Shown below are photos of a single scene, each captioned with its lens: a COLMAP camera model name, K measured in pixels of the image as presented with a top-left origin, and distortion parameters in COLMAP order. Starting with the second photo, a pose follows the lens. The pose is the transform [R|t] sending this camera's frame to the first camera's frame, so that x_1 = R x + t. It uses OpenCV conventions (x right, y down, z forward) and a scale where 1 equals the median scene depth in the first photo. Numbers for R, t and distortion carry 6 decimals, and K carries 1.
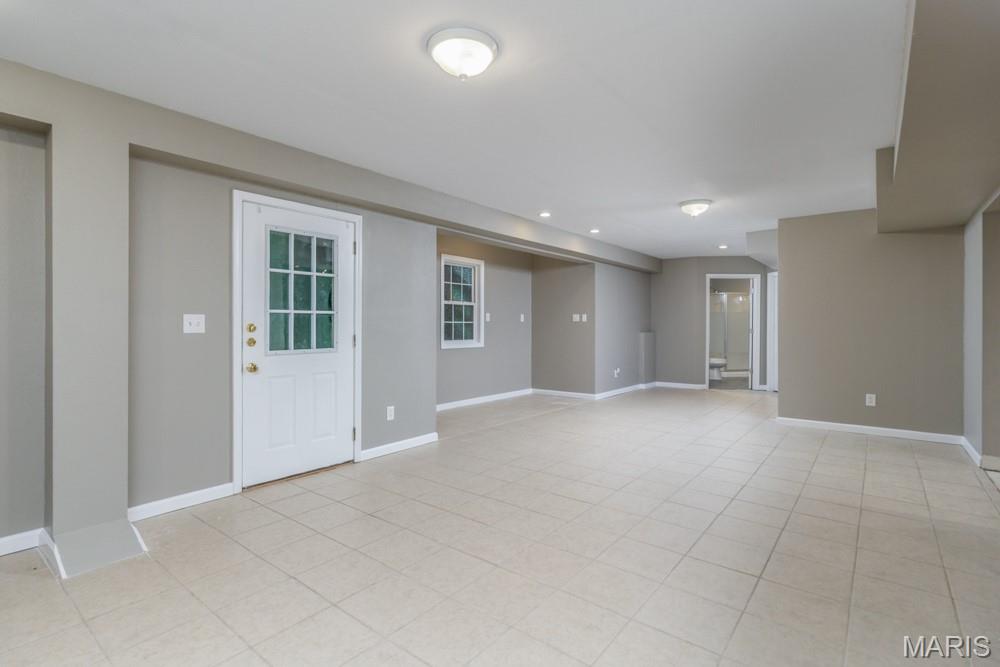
lens RADIAL K [[492.3, 0, 500.0], [0, 492.3, 333.5], [0, 0, 1]] dist [-0.000974, -0.000103]
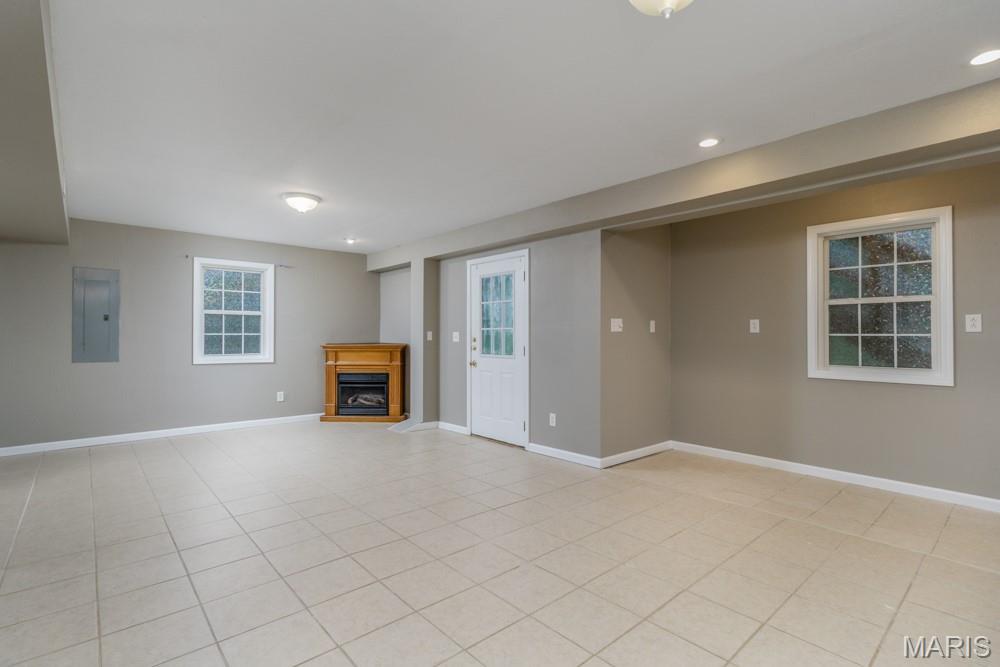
lens RADIAL K [[477.6, 0, 500.6], [0, 477.6, 338.9], [0, 0, 1]] dist [0.000554, 0.000222]
pose [[-0.191224, 0.003631, -0.981540, 0.988241], [-0.020270, 0.999765, 0.007647, -0.025617], [0.981337, 0.021358, -0.191106, 1.290518]]
